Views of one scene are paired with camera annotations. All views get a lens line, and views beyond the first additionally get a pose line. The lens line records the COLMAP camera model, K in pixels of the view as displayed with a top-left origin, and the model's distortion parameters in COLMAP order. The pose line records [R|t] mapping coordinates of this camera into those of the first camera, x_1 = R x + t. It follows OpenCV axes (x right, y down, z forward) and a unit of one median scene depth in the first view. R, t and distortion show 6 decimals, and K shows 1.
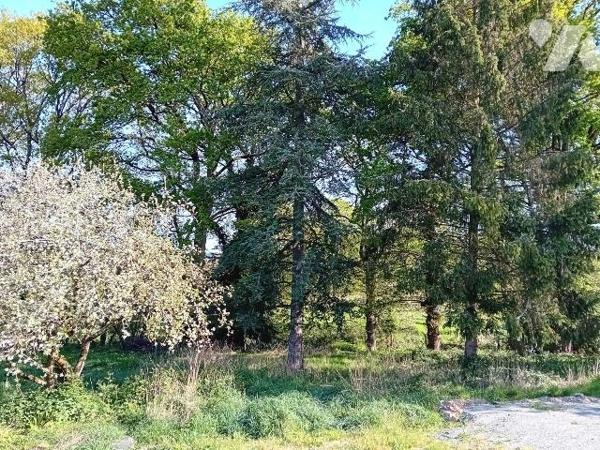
lens RADIAL K [[432.3, 0, 300.0], [0, 432.3, 225.0], [0, 0, 1]] dist [-0.000786, -0.049821]
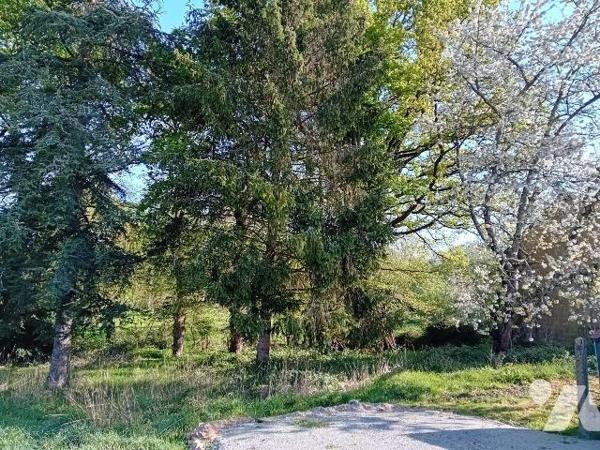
lens RADIAL K [[432.3, 0, 300.0], [0, 432.3, 225.0], [0, 0, 1]] dist [-0.000786, -0.049821]
pose [[0.933758, 0.043778, 0.355217, 0.155357], [-0.044021, 0.999003, -0.007401, 0.021881], [-0.355187, -0.008726, 0.934755, 0.131309]]
